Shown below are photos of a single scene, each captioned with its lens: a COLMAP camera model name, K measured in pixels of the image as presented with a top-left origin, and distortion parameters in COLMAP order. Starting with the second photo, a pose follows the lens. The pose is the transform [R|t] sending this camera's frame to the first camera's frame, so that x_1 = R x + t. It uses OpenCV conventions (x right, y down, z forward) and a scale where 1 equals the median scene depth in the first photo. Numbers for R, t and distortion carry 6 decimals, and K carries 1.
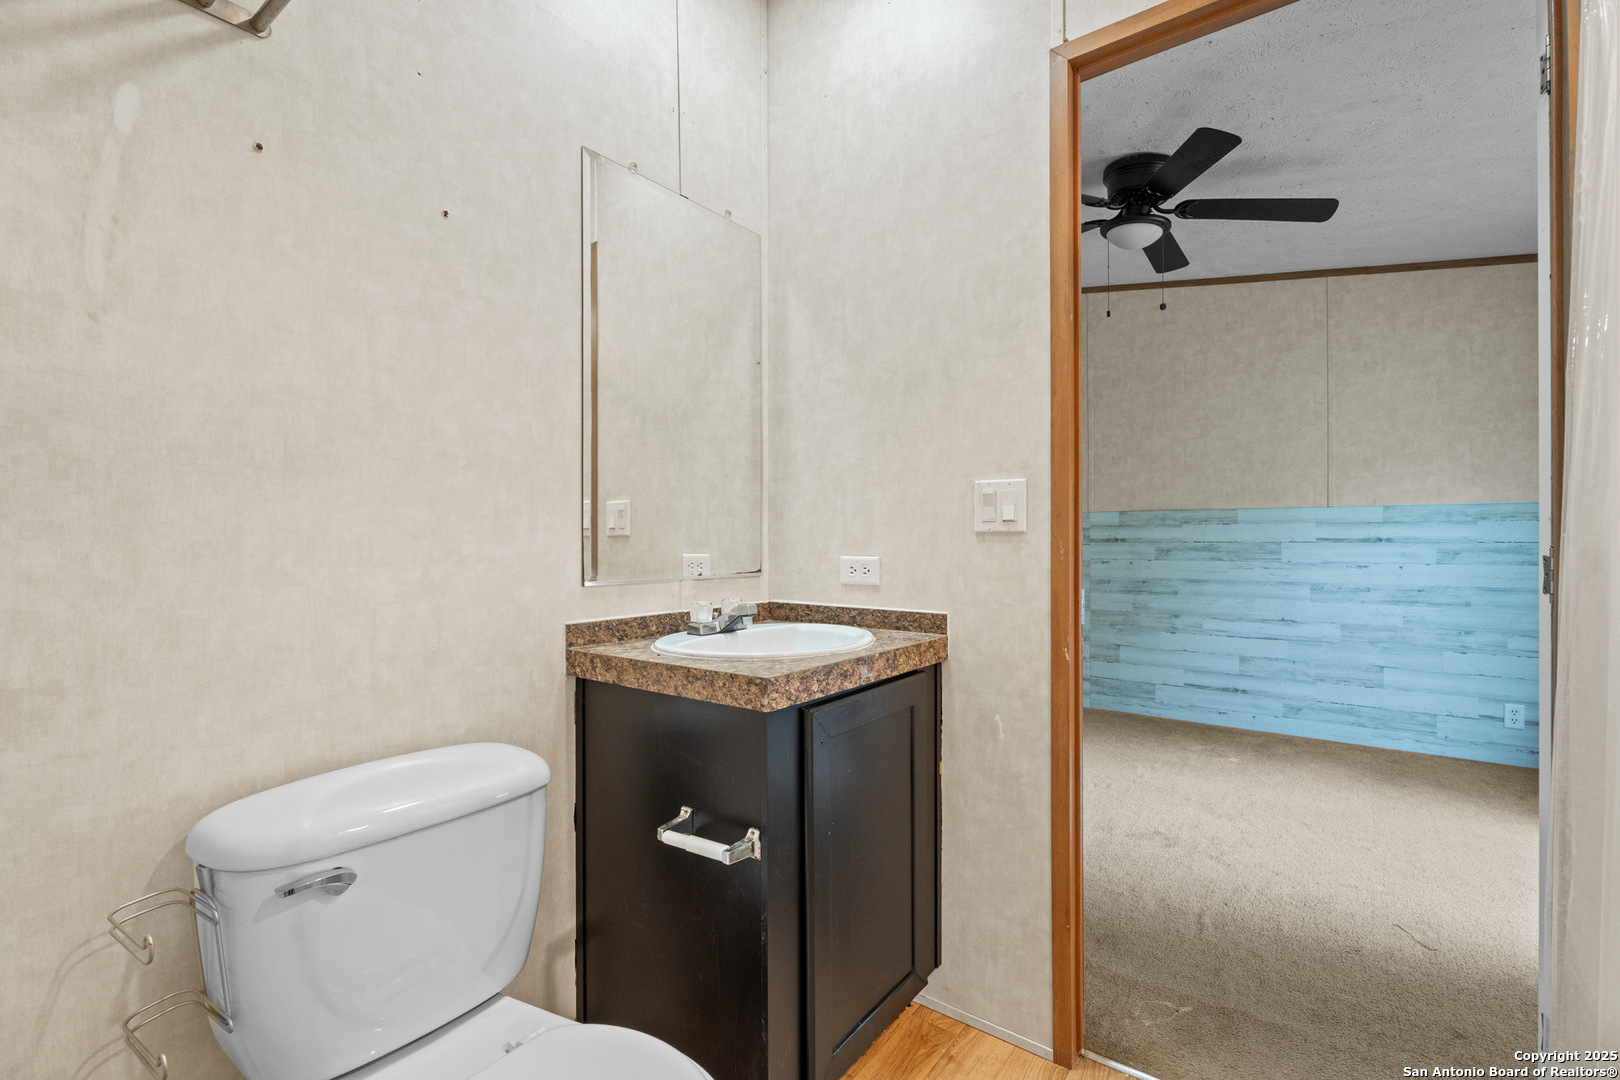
lens RADIAL K [[717.3, 0, 808.6], [0, 717.3, 539.4], [0, 0, 1]] dist [-0.002423, -0.000205]
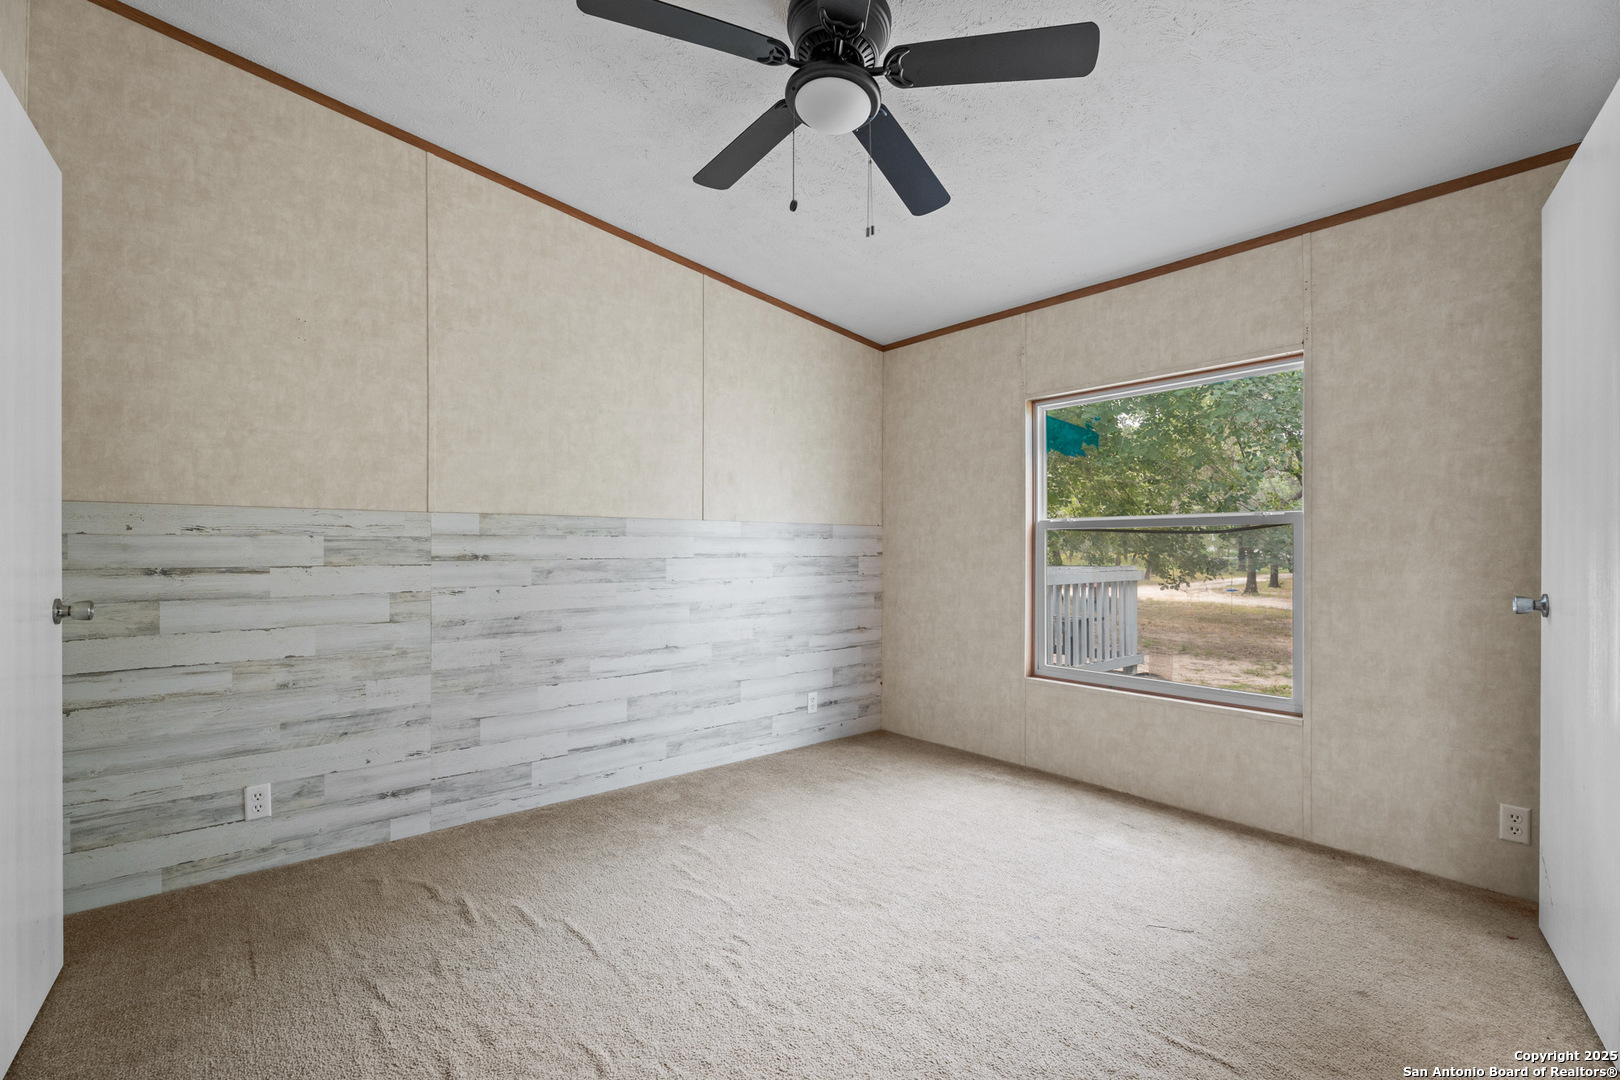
lens RADIAL K [[717.3, 0, 810.0], [0, 717.3, 553.4], [0, 0, 1]] dist [-0.002423, -0.000205]
pose [[0.226086, -0.000376, 0.974107, -0.145545], [0.006723, 0.999977, -0.001175, 0.000124], [-0.974084, 0.006815, 0.226083, 0.608793]]
